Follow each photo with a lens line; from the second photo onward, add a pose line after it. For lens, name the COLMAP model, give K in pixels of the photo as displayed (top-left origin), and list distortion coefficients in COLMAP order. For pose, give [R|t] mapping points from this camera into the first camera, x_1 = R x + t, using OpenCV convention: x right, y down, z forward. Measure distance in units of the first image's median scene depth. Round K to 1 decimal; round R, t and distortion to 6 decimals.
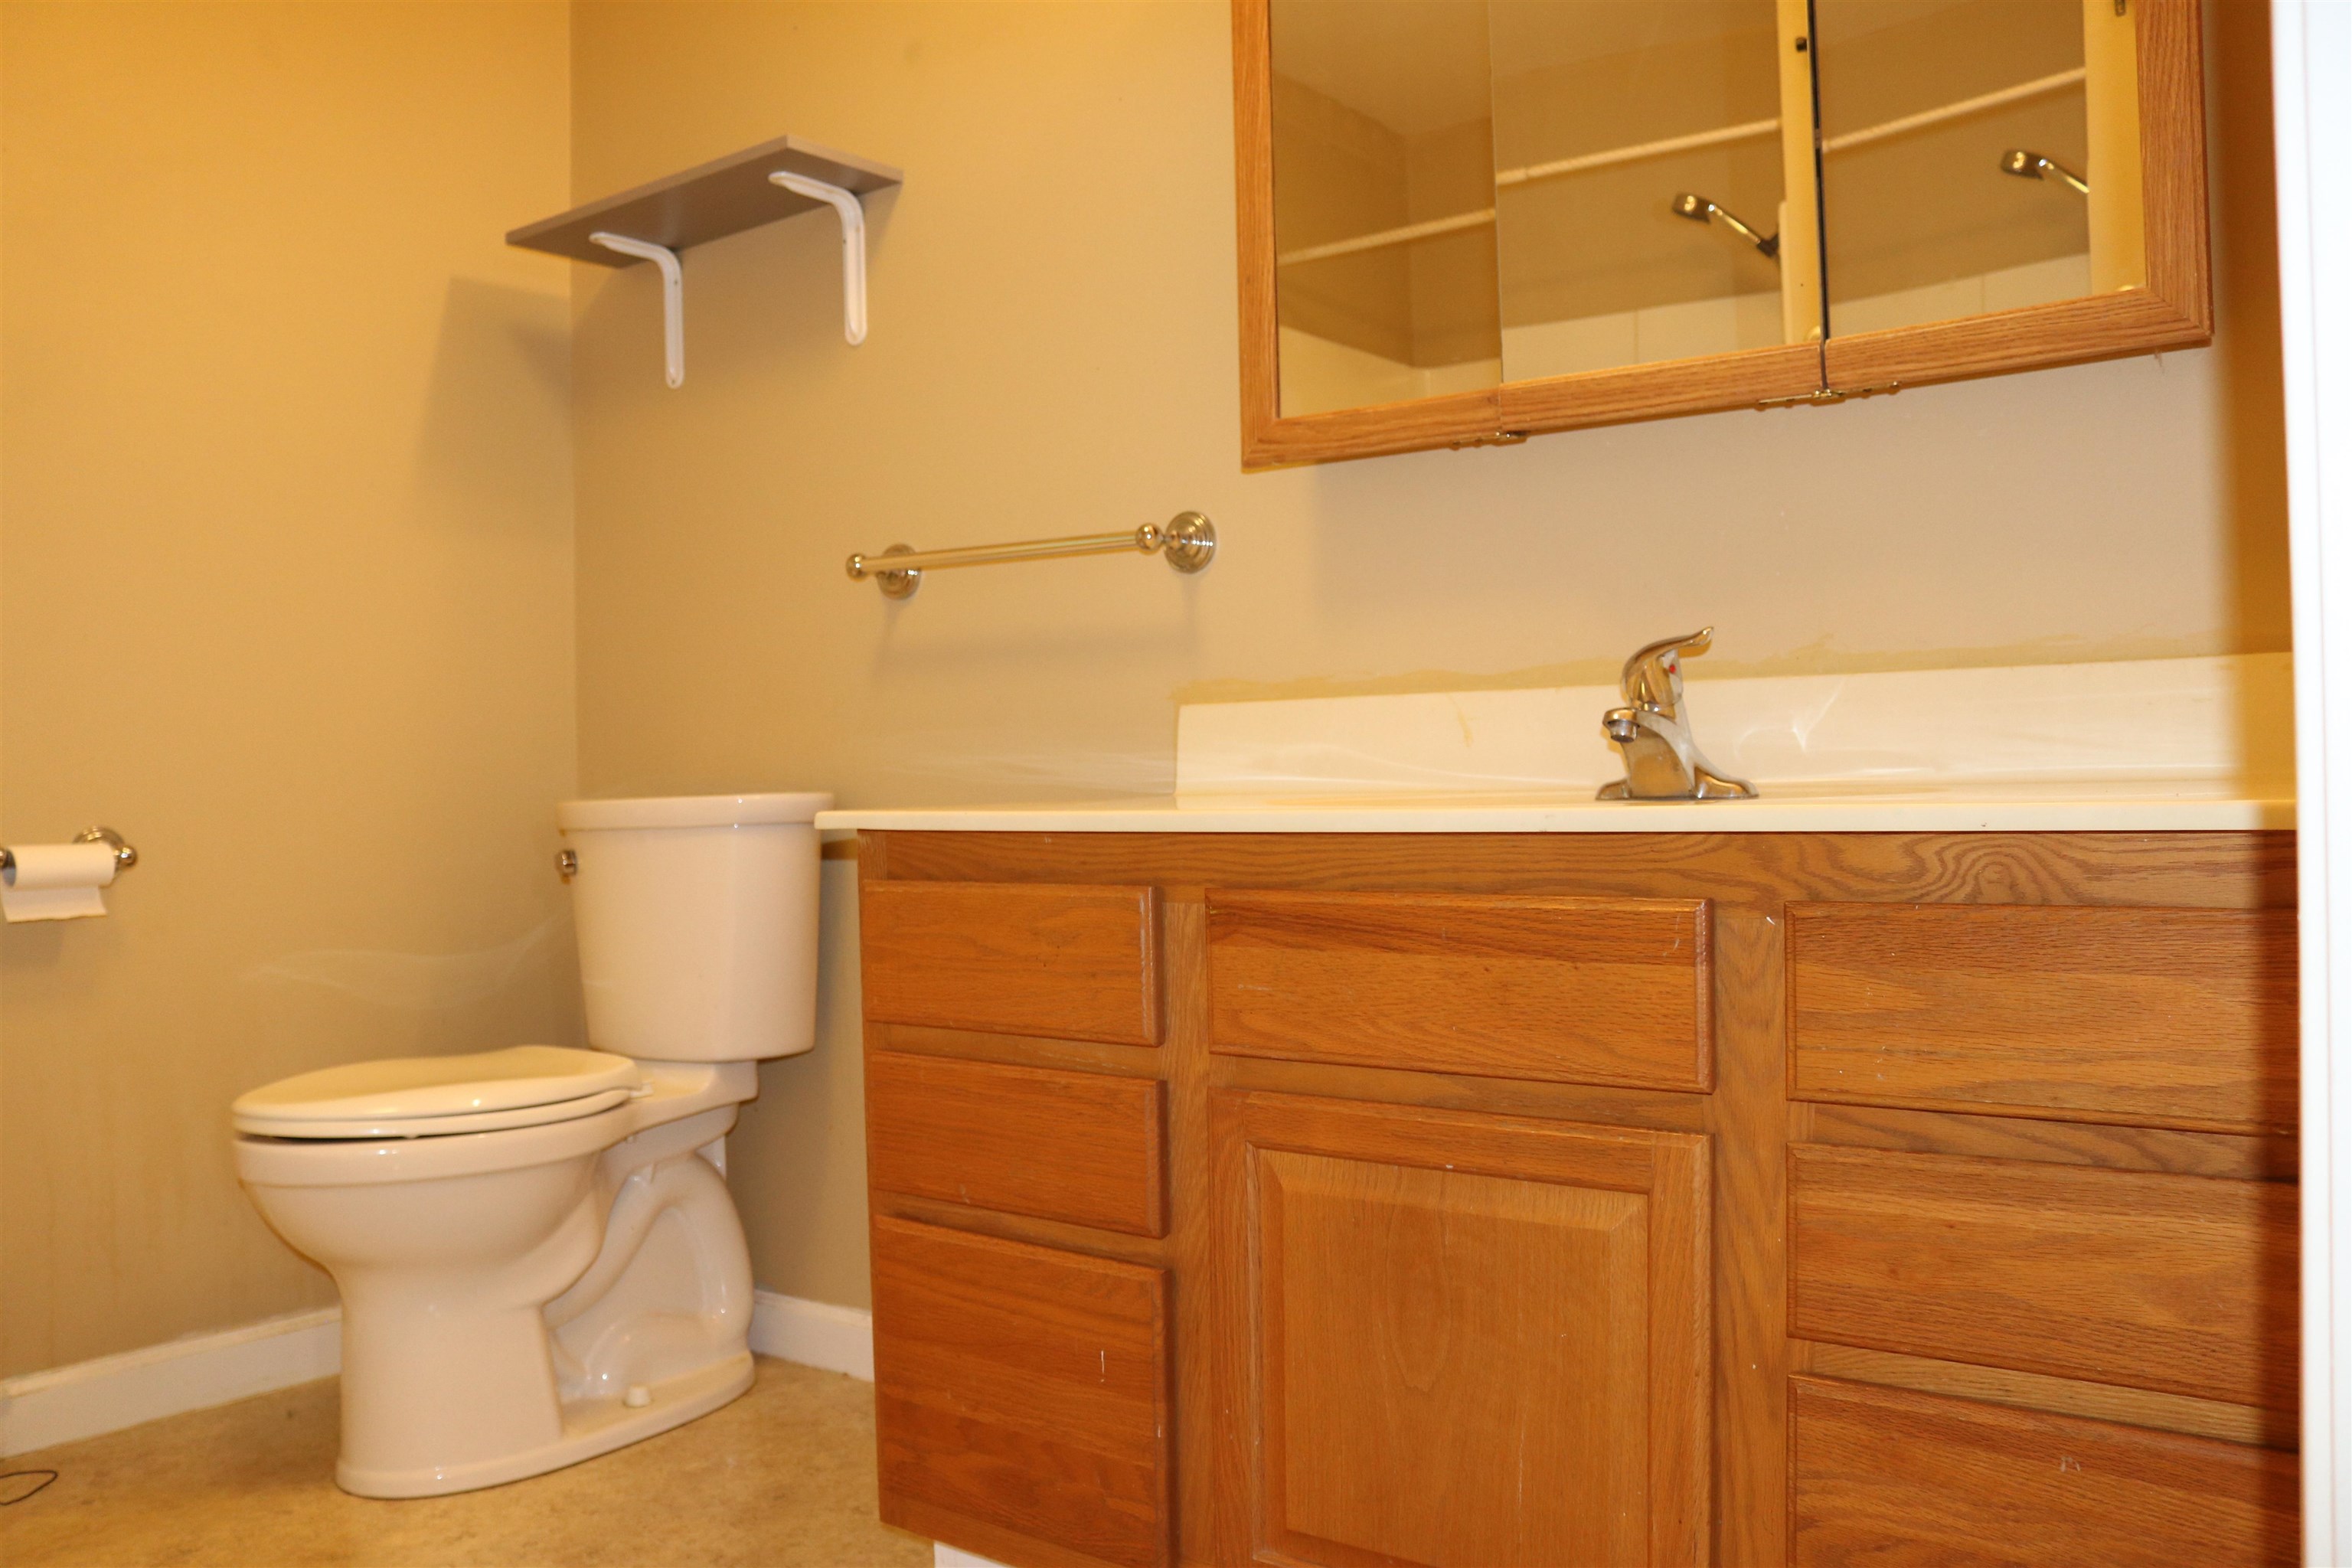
lens RADIAL K [[1980.3, 0, 1178.2], [0, 1980.3, 783.3], [0, 0, 1]] dist [-0.019247, -0.003918]
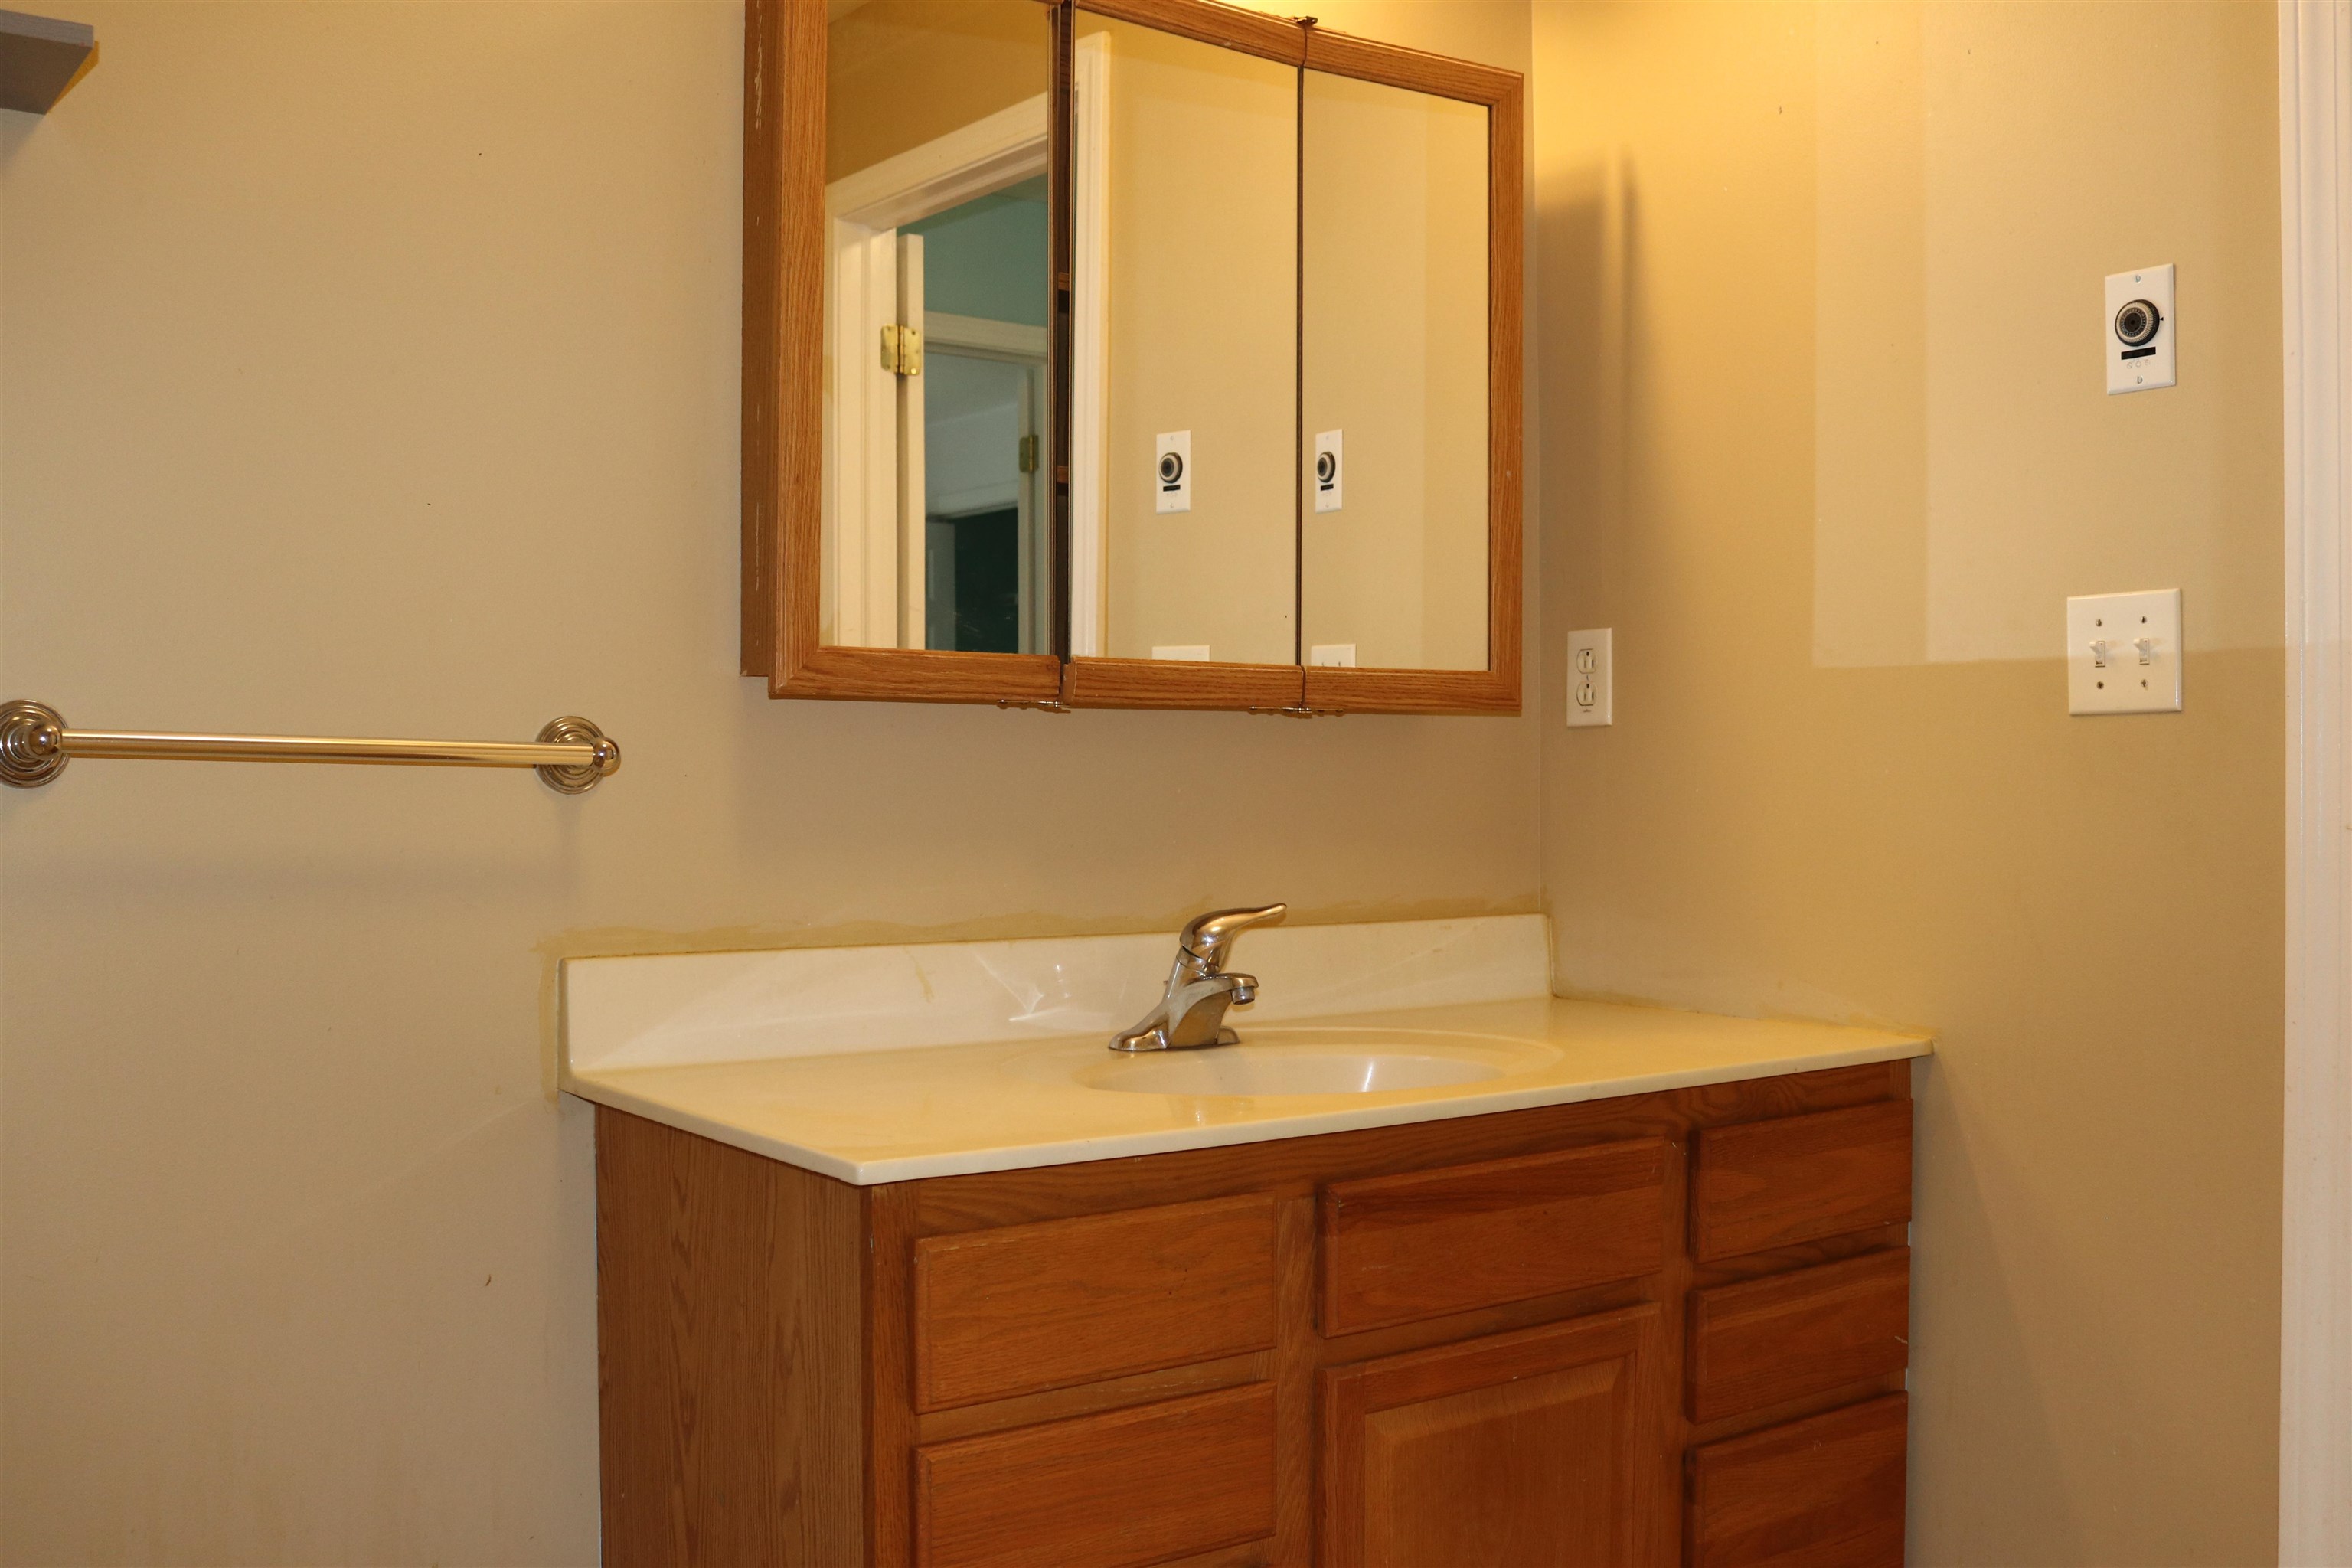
lens RADIAL K [[2319.6, 0, 1178.1], [0, 2319.6, 782.1], [0, 0, 1]] dist [-0.013661, 0.000000]
pose [[0.267702, 0.008704, 0.963462, -1.217830], [-0.005545, 0.999957, -0.007493, -0.154206], [-0.963486, -0.003337, 0.267739, 0.752113]]
